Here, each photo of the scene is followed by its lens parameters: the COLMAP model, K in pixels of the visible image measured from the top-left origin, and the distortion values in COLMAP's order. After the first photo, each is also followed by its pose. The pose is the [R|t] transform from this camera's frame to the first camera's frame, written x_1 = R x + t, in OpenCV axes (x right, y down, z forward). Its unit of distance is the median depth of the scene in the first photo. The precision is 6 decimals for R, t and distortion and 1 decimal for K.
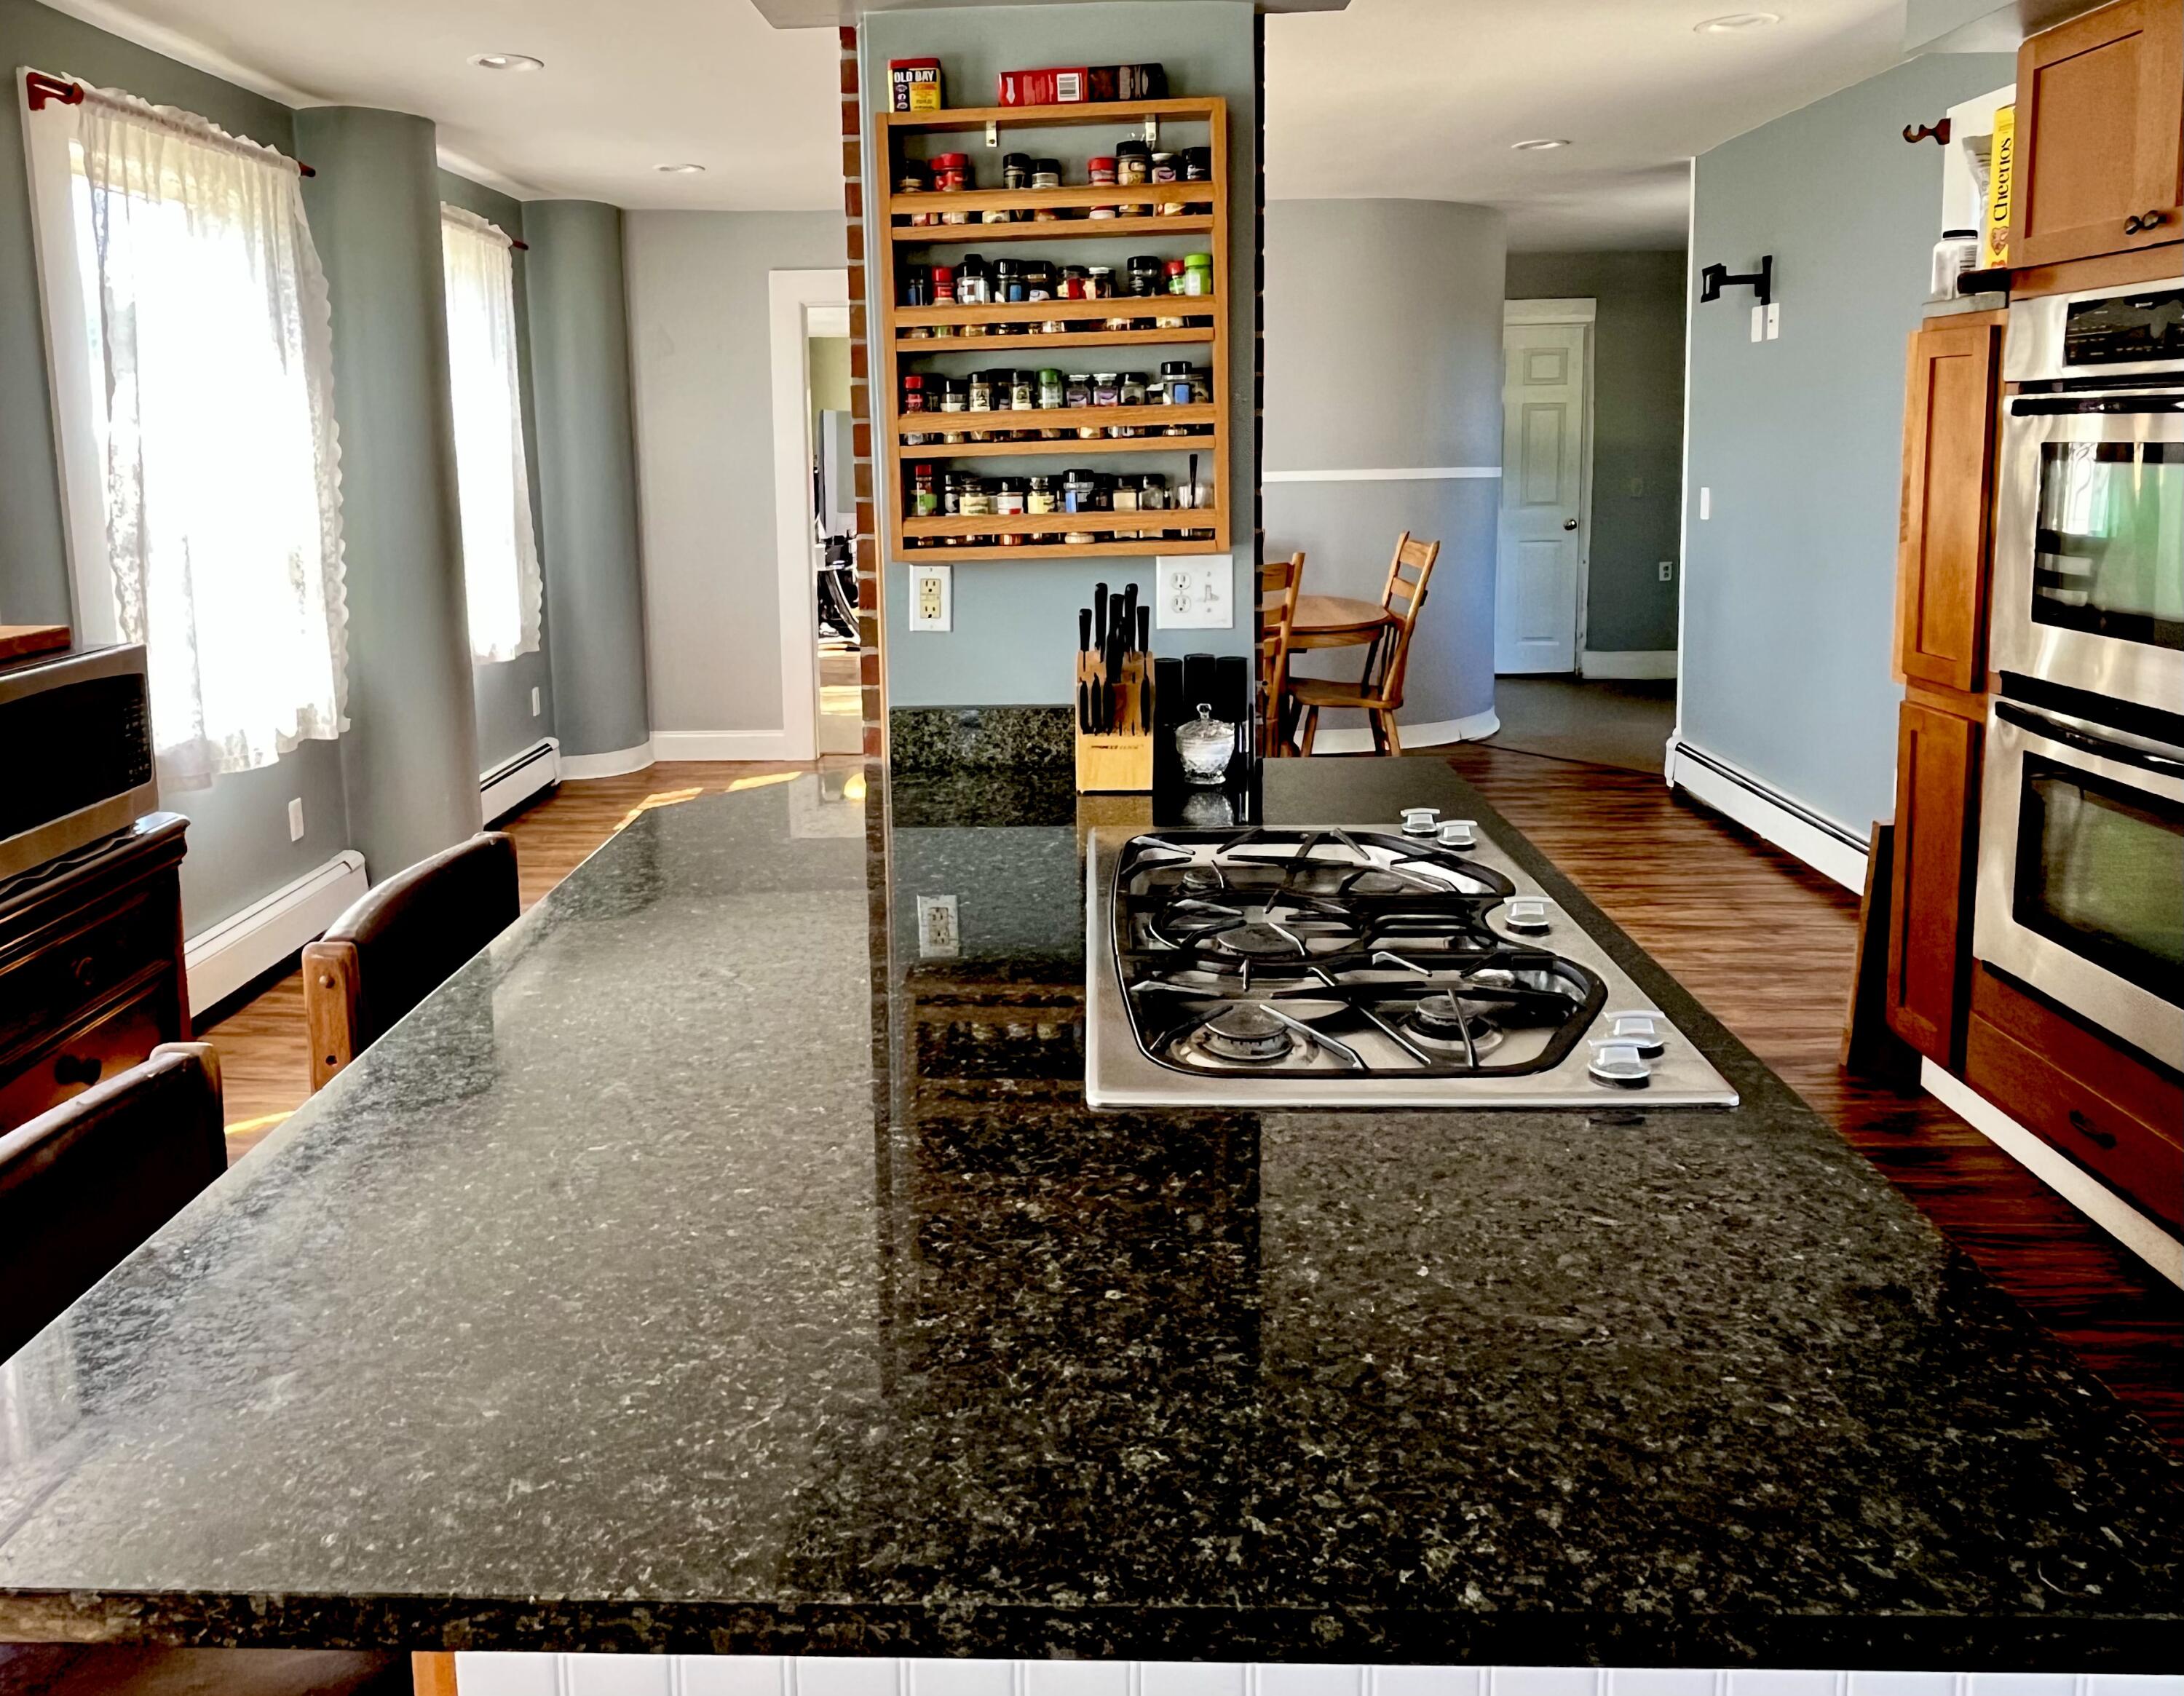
lens RADIAL K [[1584.7, 0, 999.4], [0, 1584.7, 647.8], [0, 0, 1]] dist [0.007107, -0.027255]
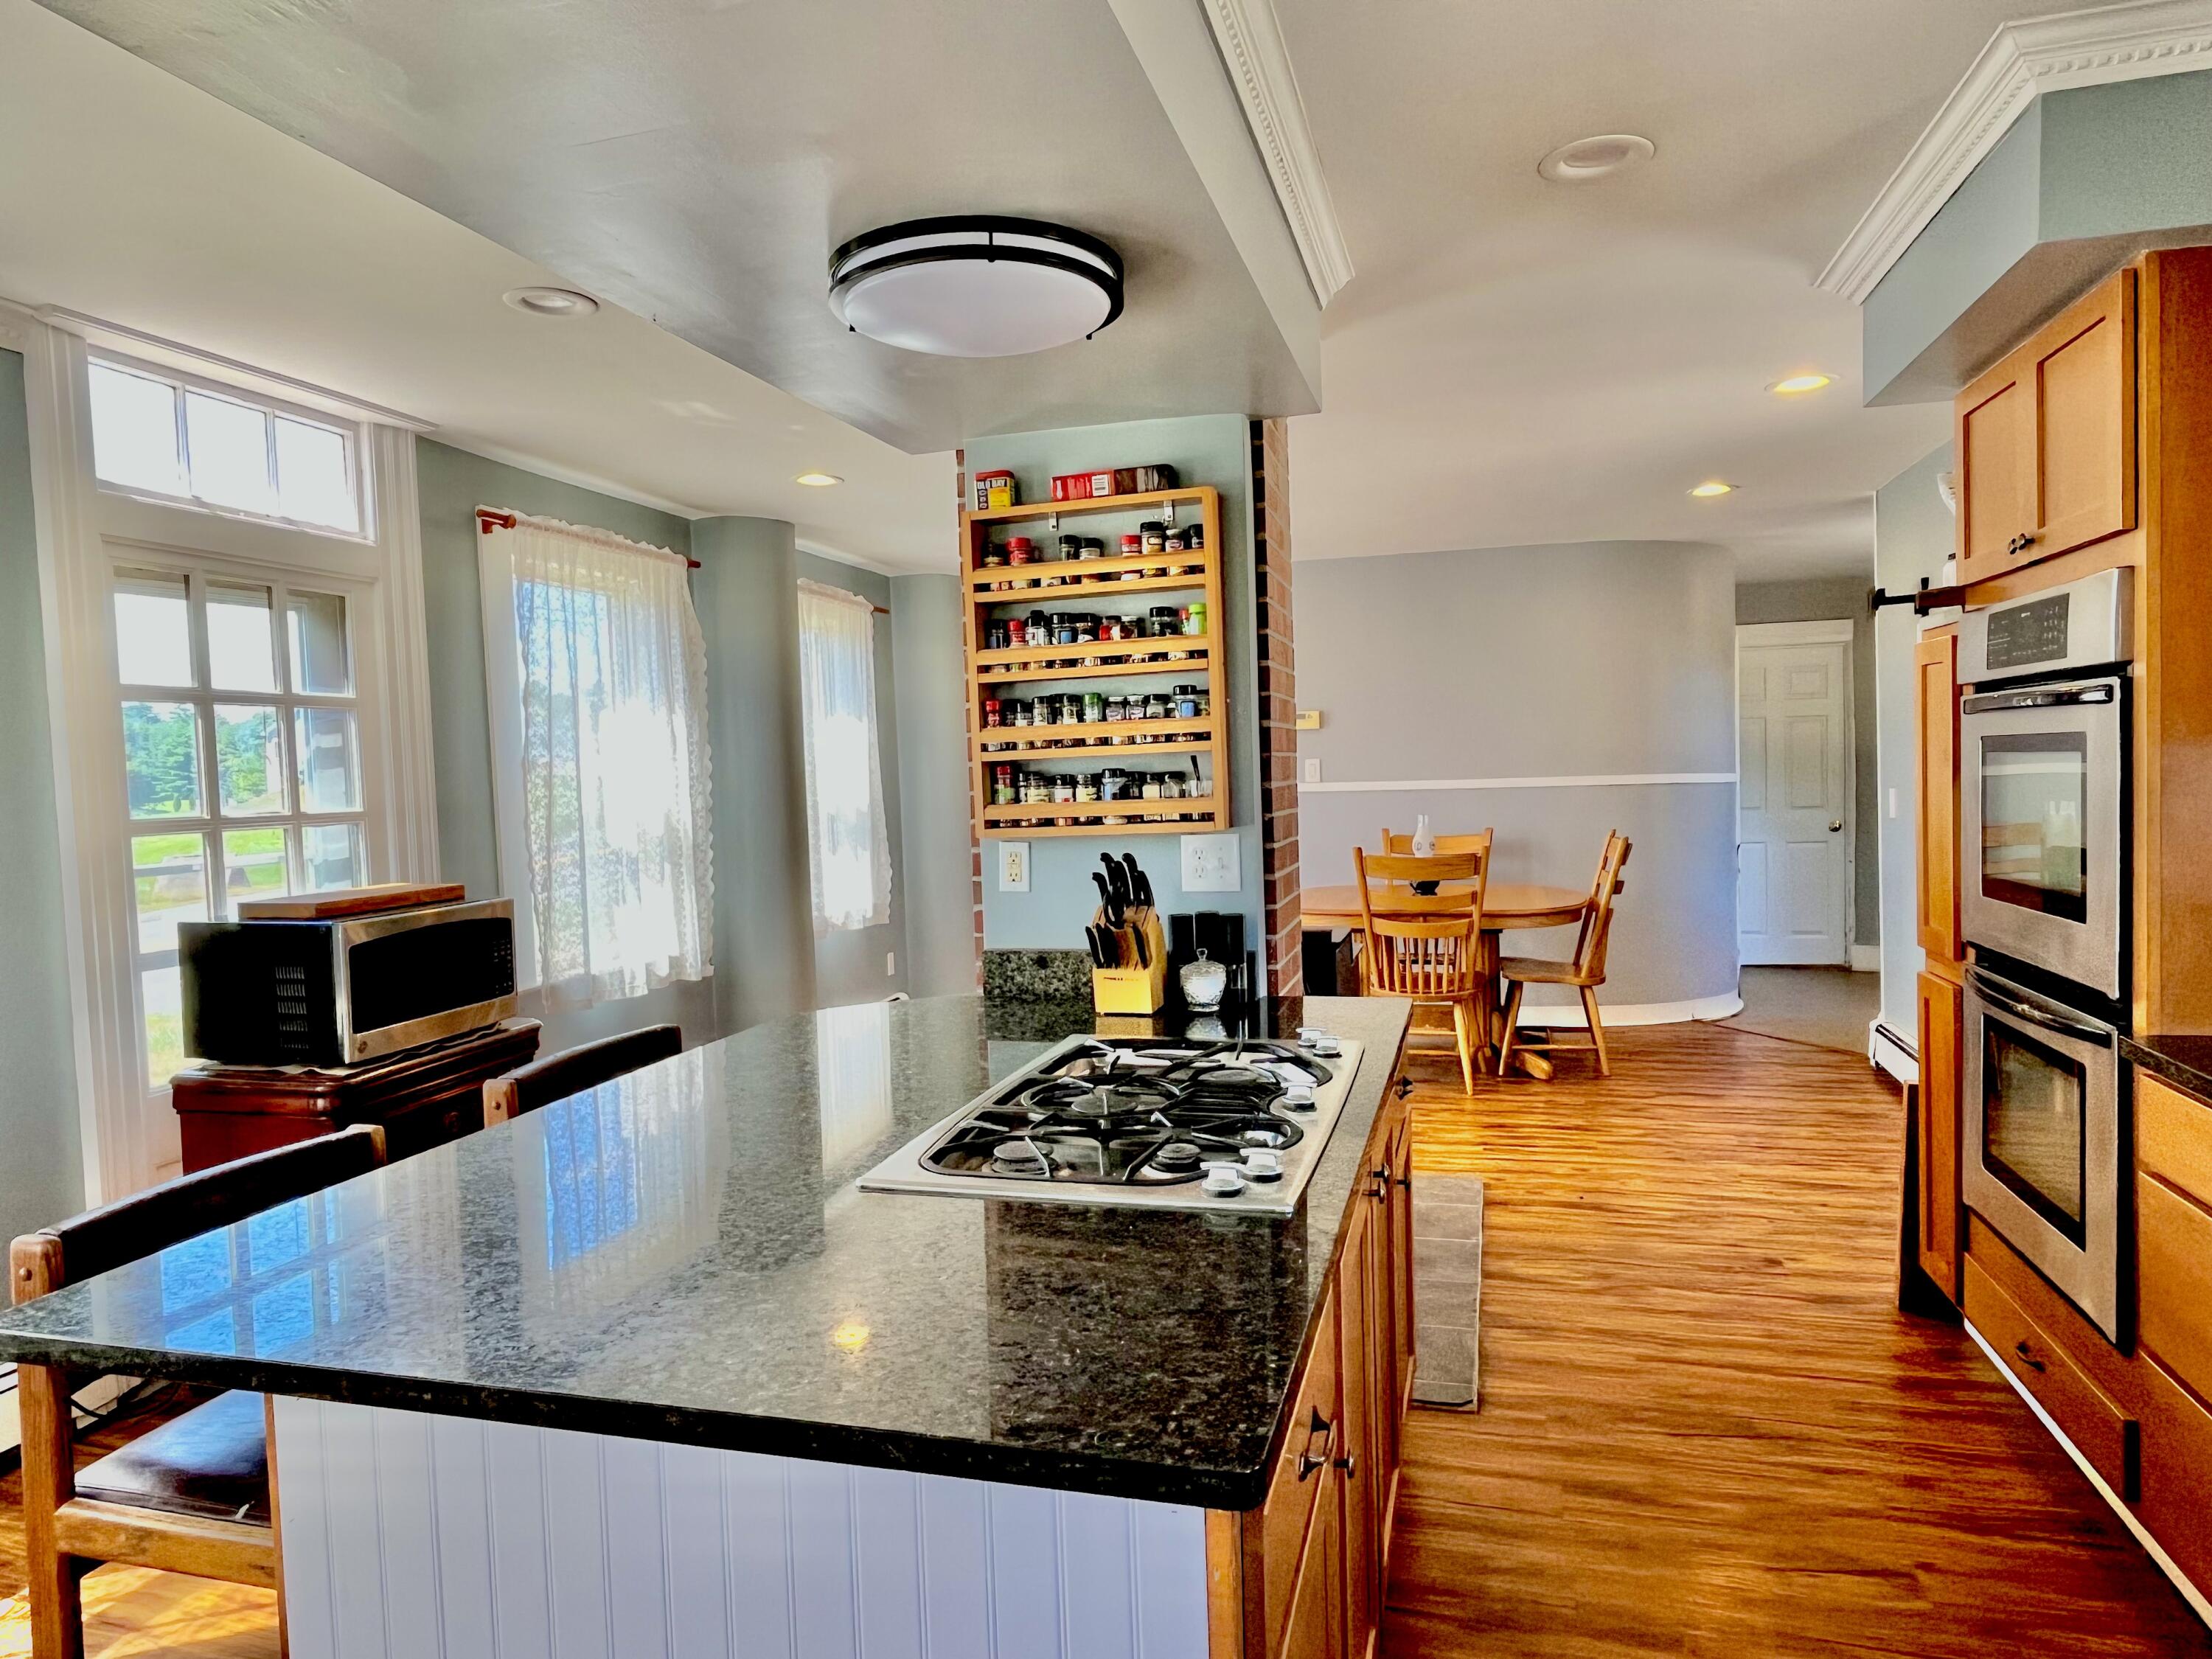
lens RADIAL K [[1384.1, 0, 1087.8], [0, 1384.1, 833.3], [0, 0, 1]] dist [-0.001043, 0.000669]
pose [[0.972435, -0.000040, -0.233174, 0.296835], [-0.018291, 0.996906, -0.076451, 0.029299], [0.232455, 0.078609, 0.969425, -0.112014]]
